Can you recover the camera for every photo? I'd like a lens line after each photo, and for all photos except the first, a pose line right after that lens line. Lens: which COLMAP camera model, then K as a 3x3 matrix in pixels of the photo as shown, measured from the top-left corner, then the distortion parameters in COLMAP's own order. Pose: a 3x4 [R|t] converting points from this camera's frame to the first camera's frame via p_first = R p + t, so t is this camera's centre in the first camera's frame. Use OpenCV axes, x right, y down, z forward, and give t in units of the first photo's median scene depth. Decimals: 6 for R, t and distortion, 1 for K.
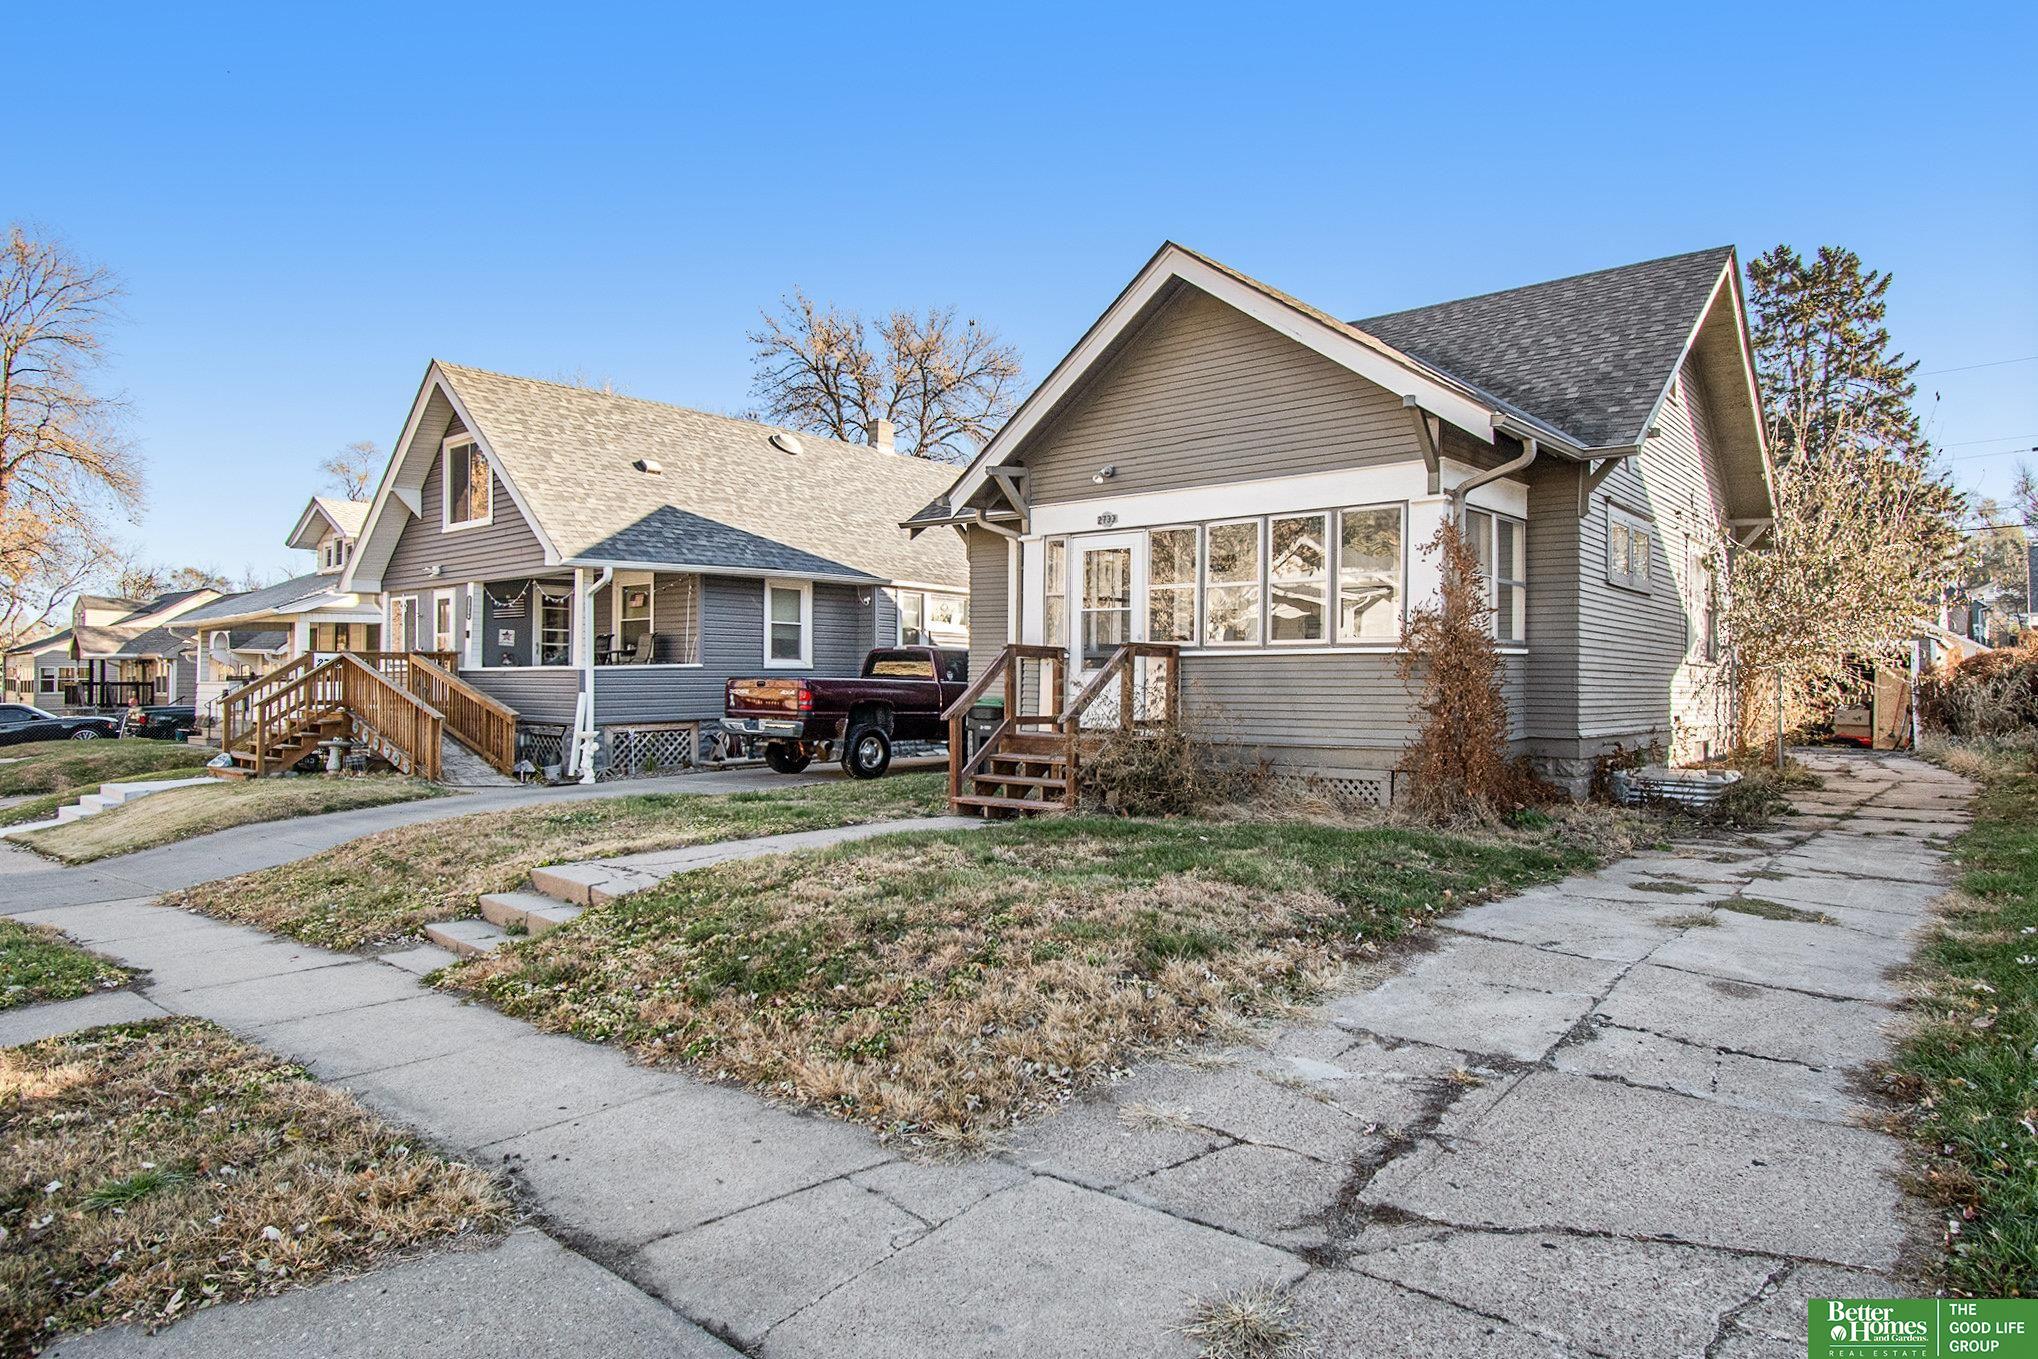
lens RADIAL K [[1173.9, 0, 1021.0], [0, 1173.9, 576.5], [0, 0, 1]] dist [-0.001858, 0.000022]
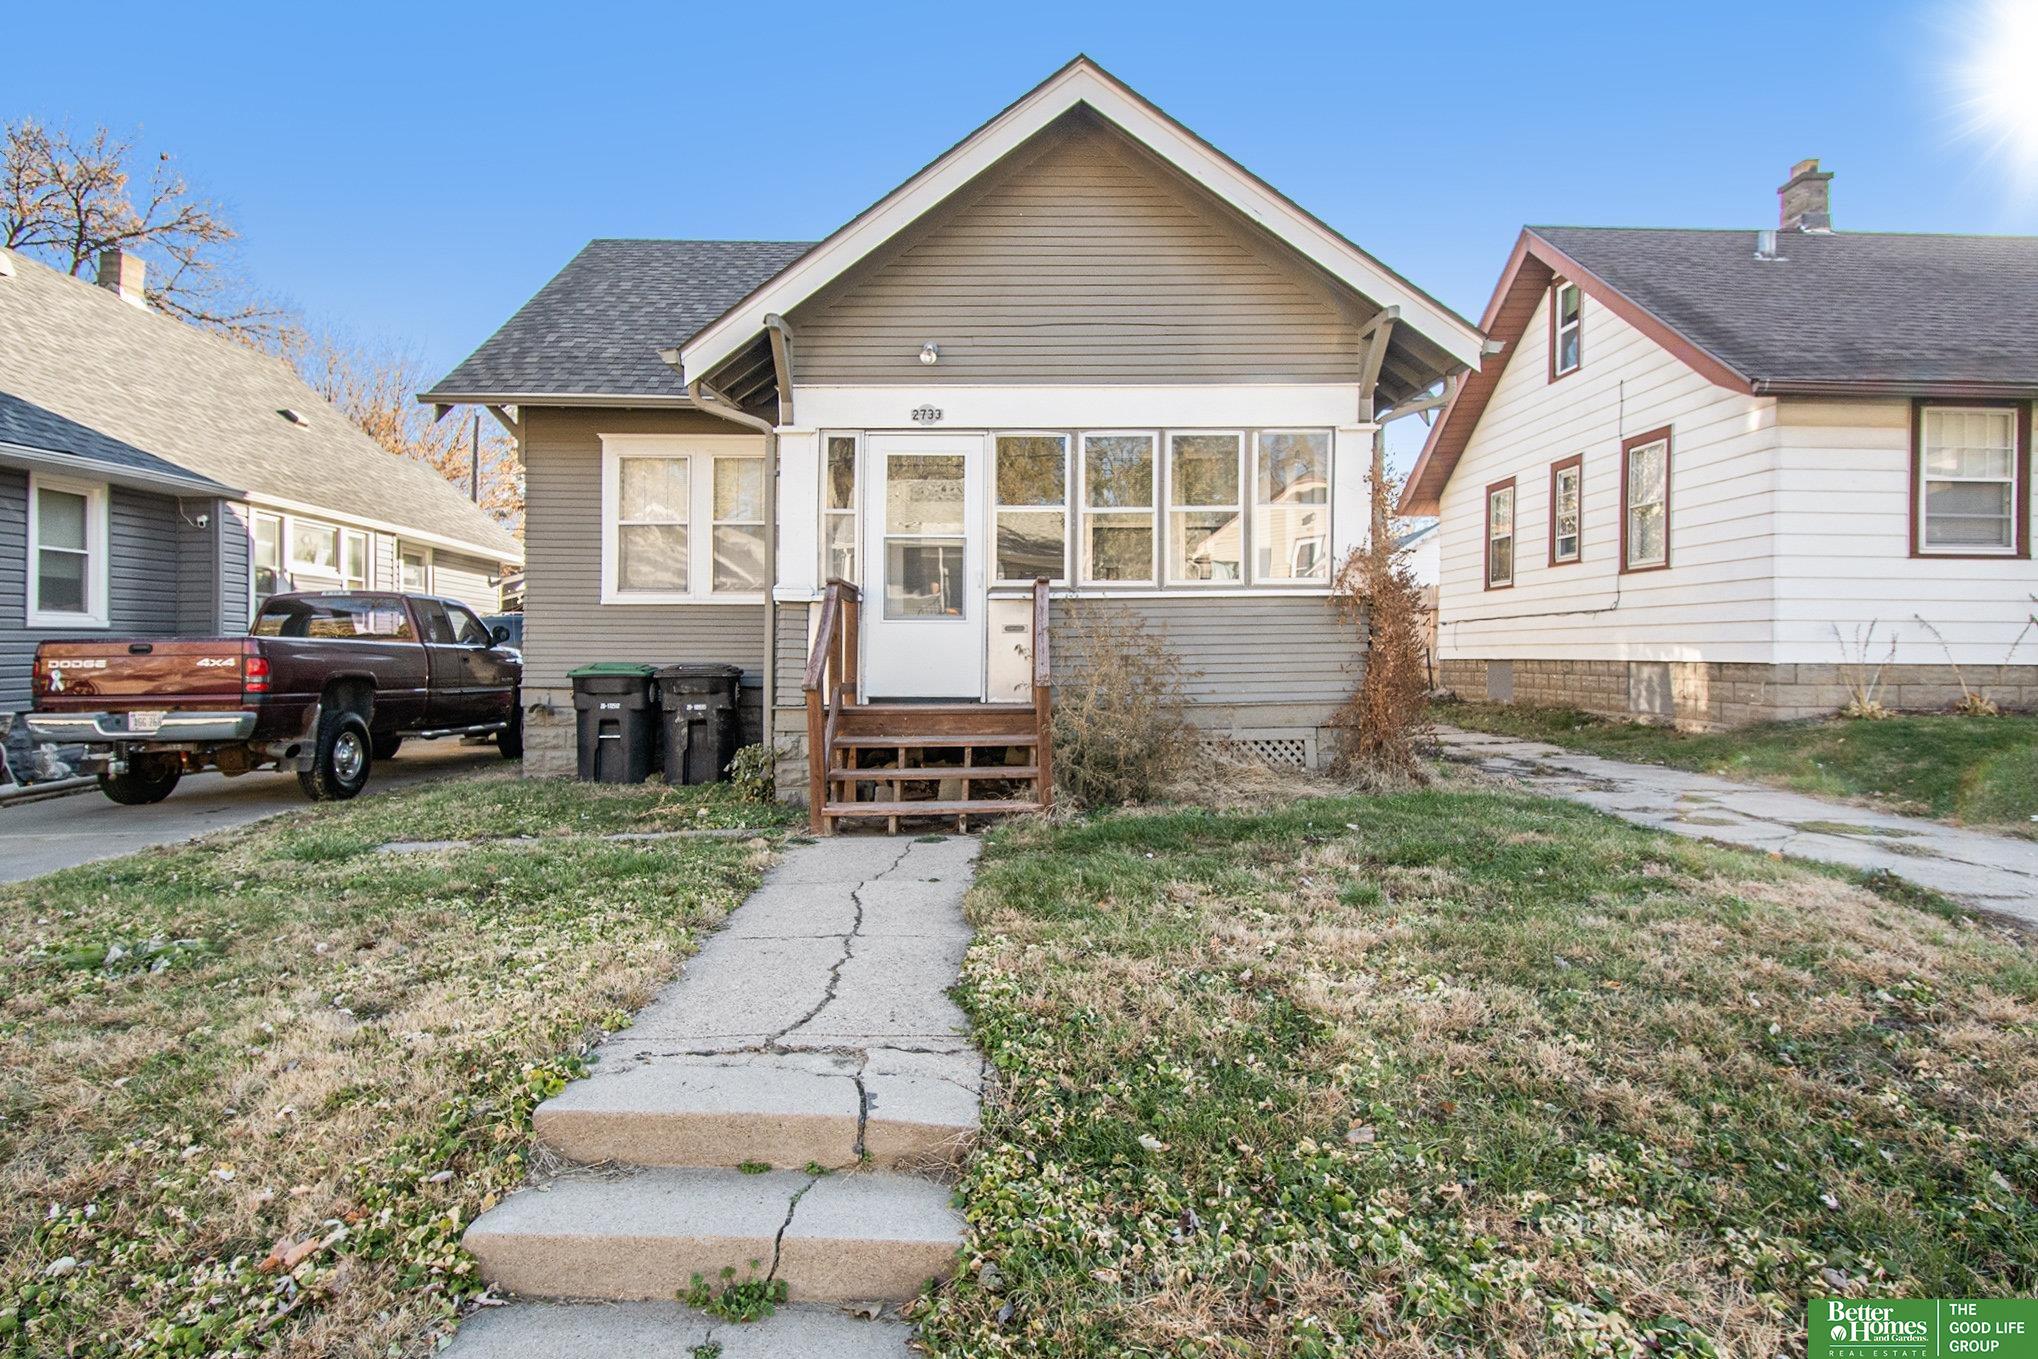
lens RADIAL K [[1138.1, 0, 814.1], [0, 1138.1, 621.2], [0, 0, 1]] dist [-0.017009, -0.042036]
pose [[0.748090, 0.008684, 0.663541, -0.345407], [-0.045399, 0.998241, 0.038120, 0.043661], [-0.662043, -0.058641, 0.747168, 0.385888]]
